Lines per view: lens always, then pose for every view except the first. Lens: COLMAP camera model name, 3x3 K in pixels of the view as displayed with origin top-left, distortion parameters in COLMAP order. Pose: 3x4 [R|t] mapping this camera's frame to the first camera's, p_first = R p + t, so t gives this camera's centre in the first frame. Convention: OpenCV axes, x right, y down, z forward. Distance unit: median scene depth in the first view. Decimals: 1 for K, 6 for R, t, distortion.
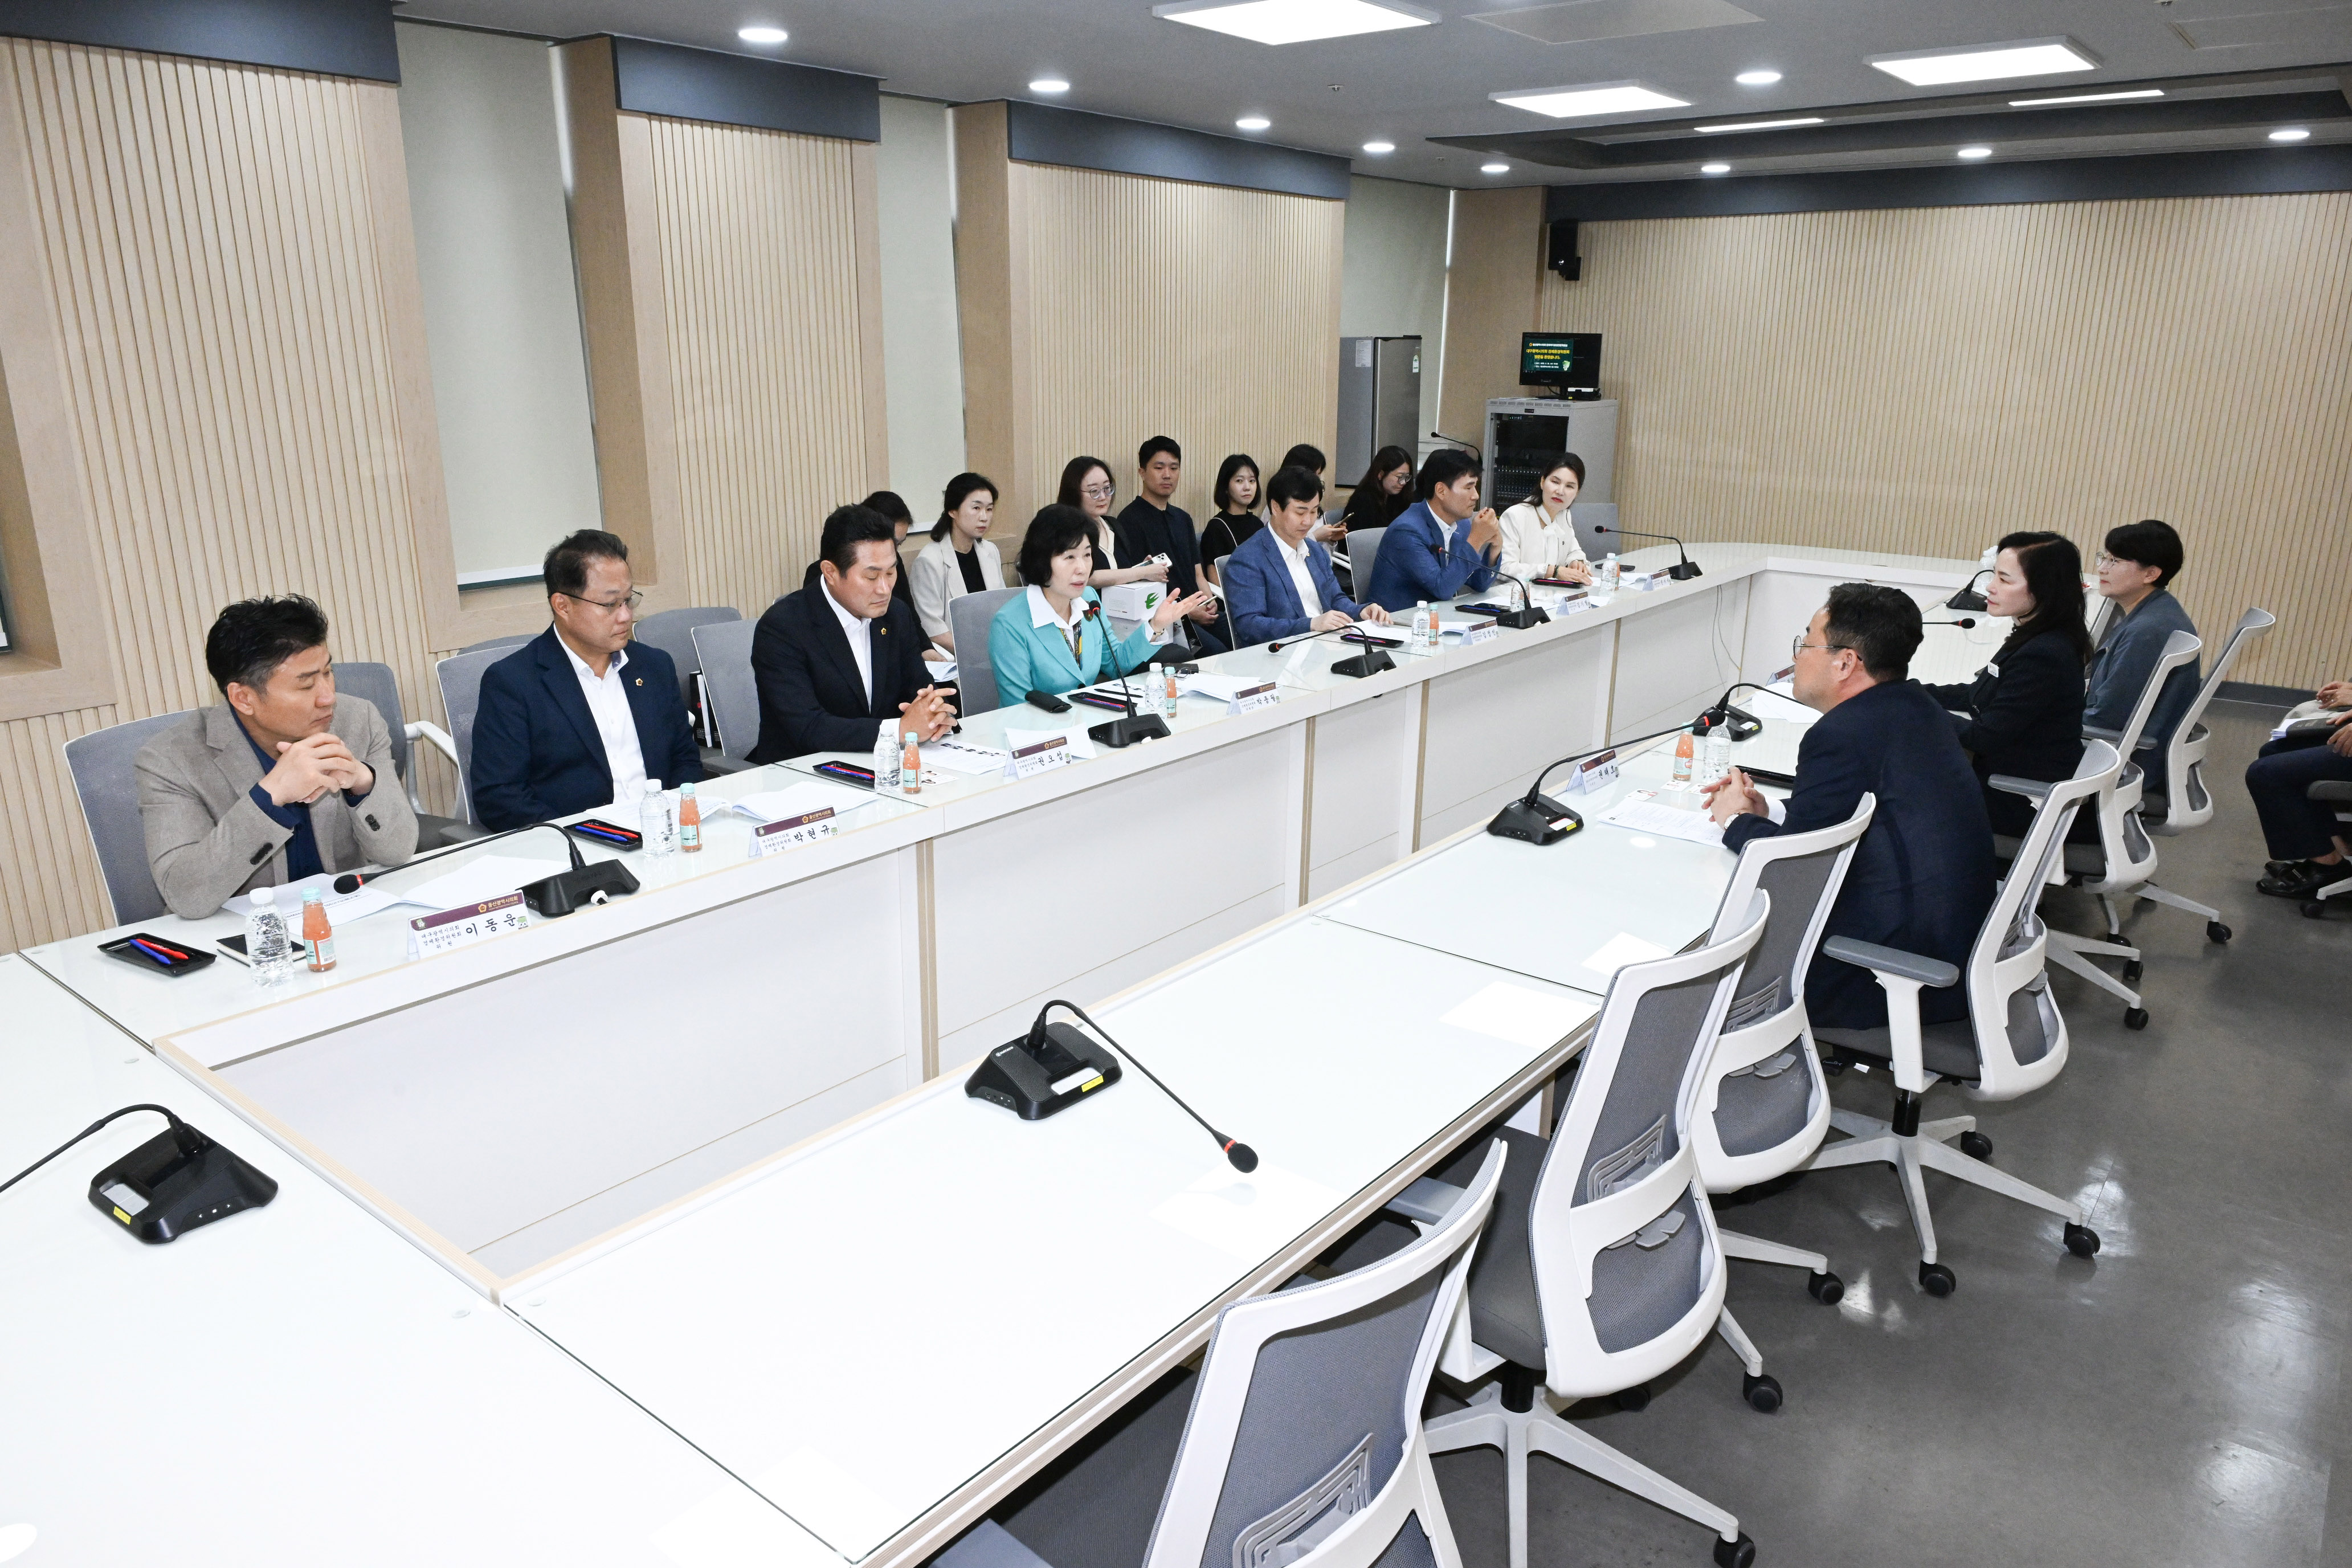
lens RADIAL K [[1568.6, 0, 1180.5], [0, 1568.6, 785.7], [0, 0, 1]] dist [-0.020508, 0.000641]
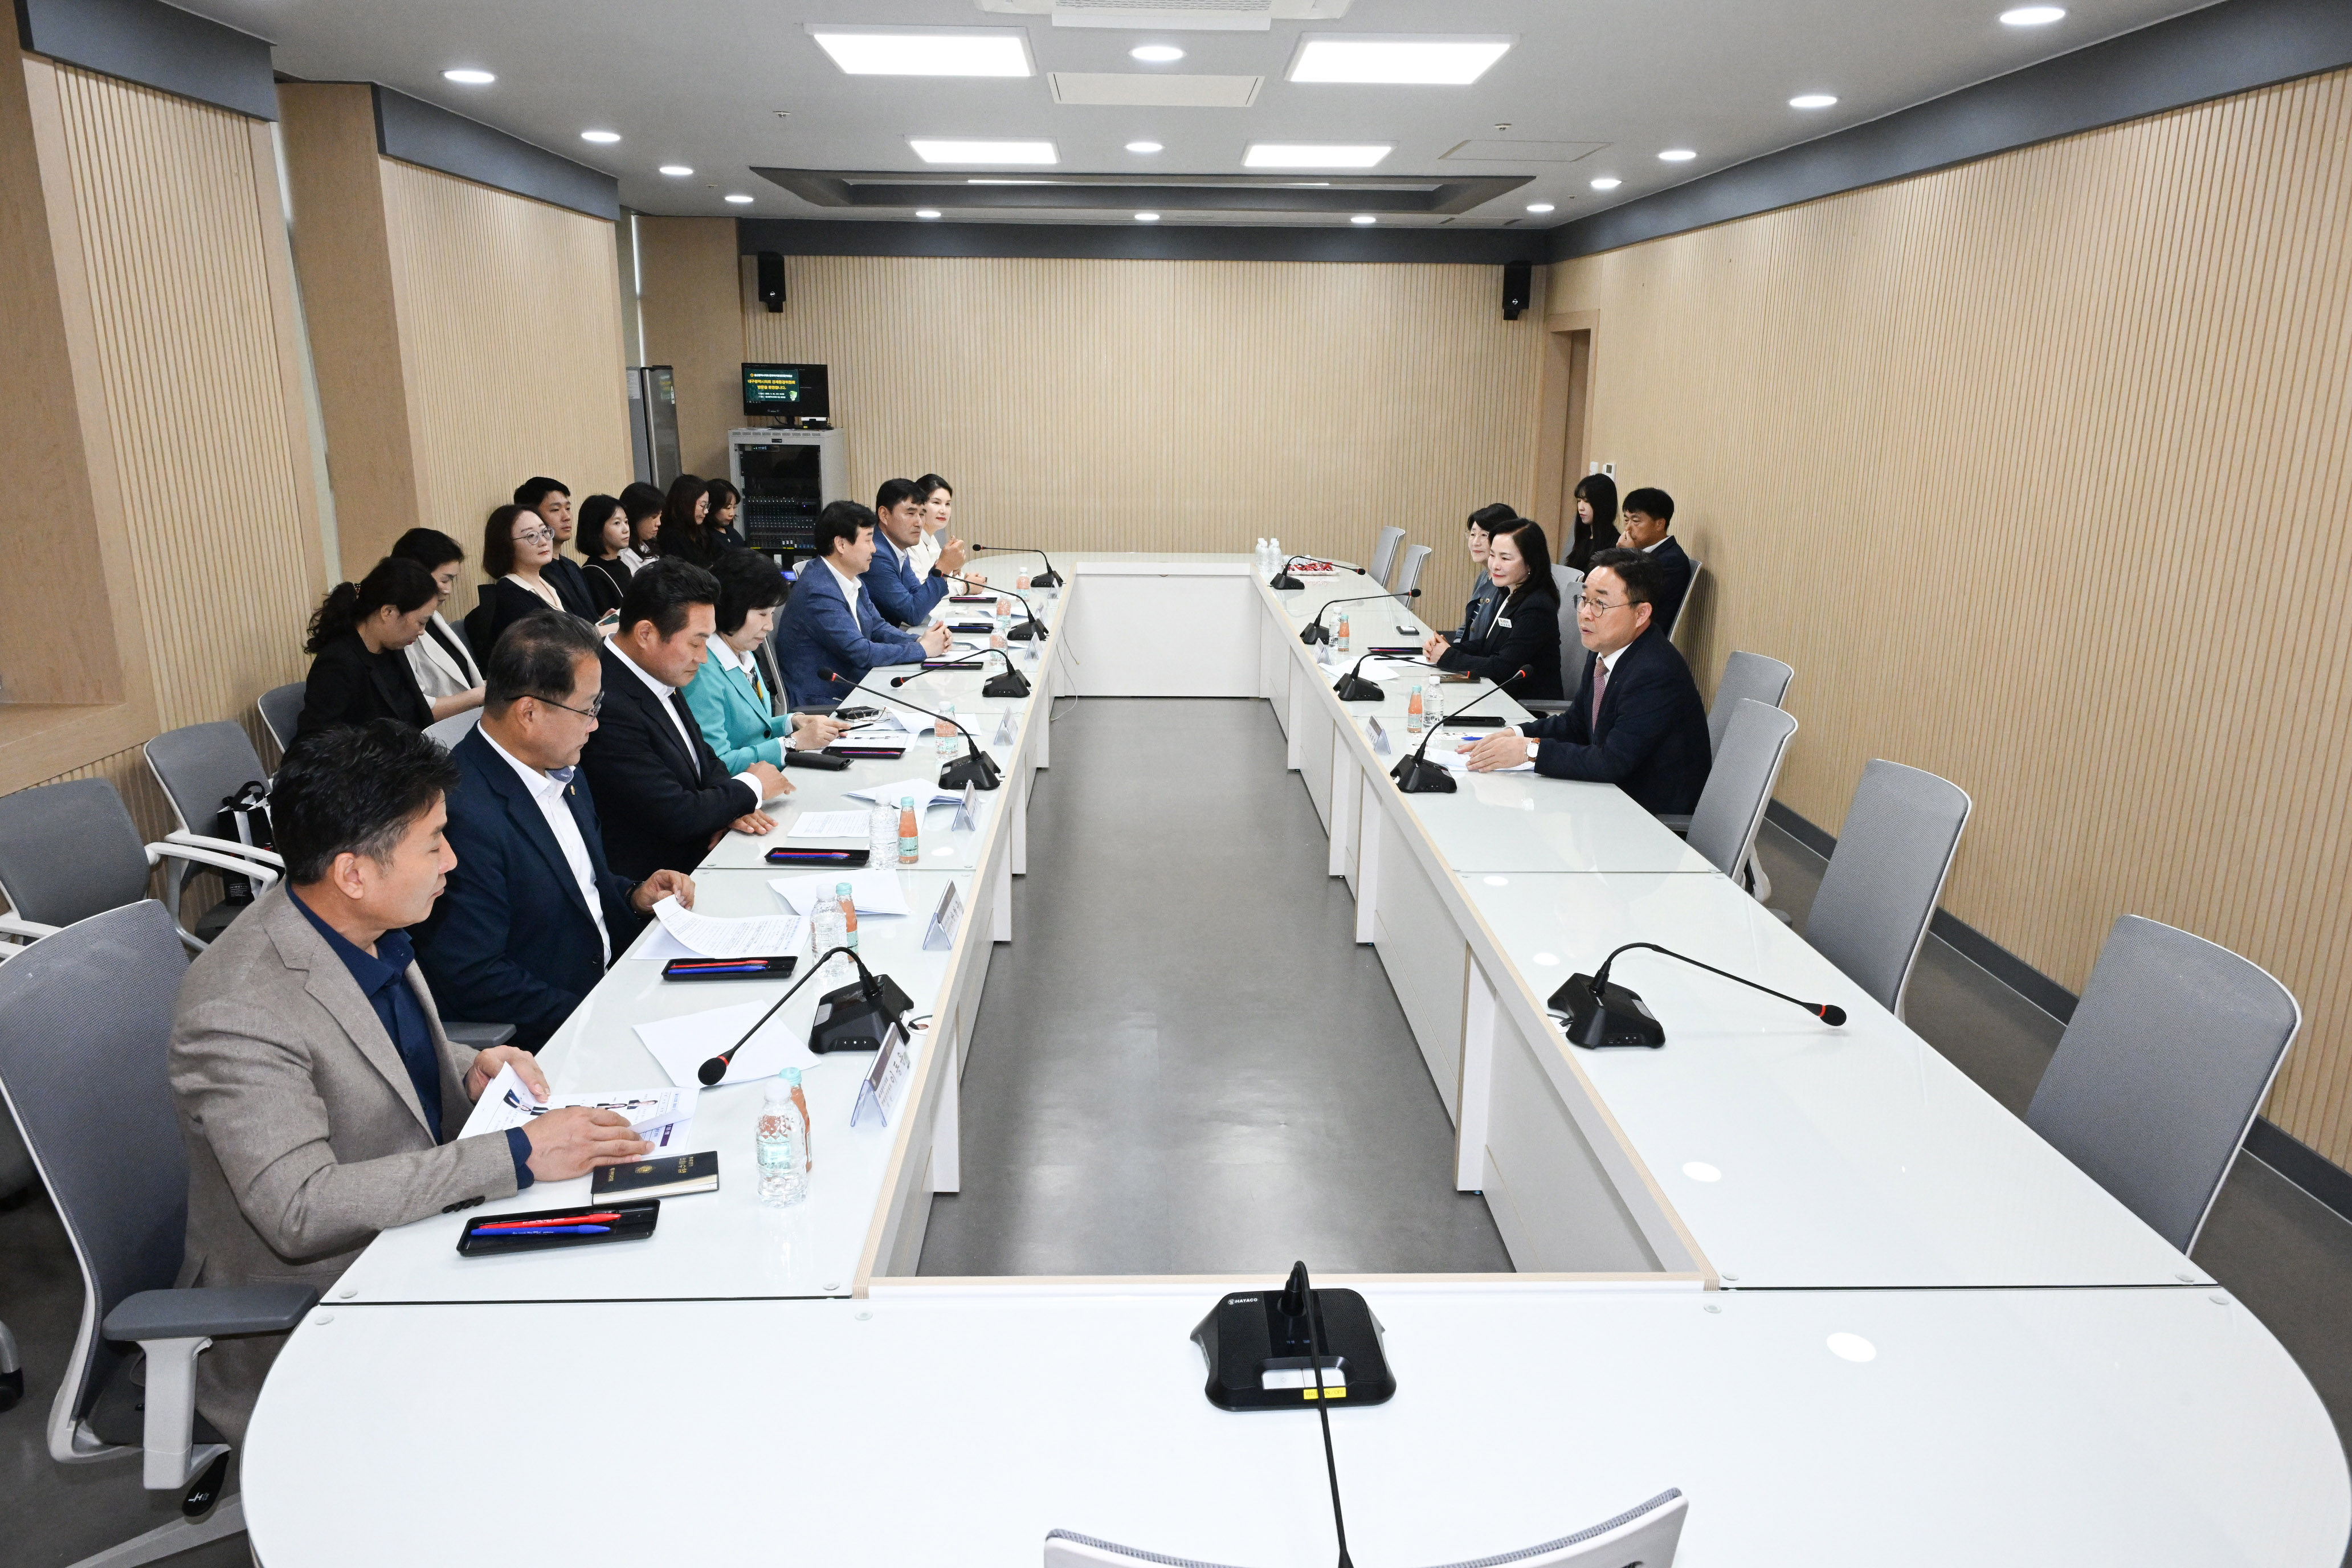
lens RADIAL K [[1568.6, 0, 1159.5], [0, 1568.6, 795.4], [0, 0, 1]] dist [-0.020508, 0.000641]
pose [[0.757627, -0.163000, 0.632007, -0.263482], [0.169933, 0.984180, 0.050119, -0.022576], [-0.630178, 0.069428, 0.773340, 0.078220]]
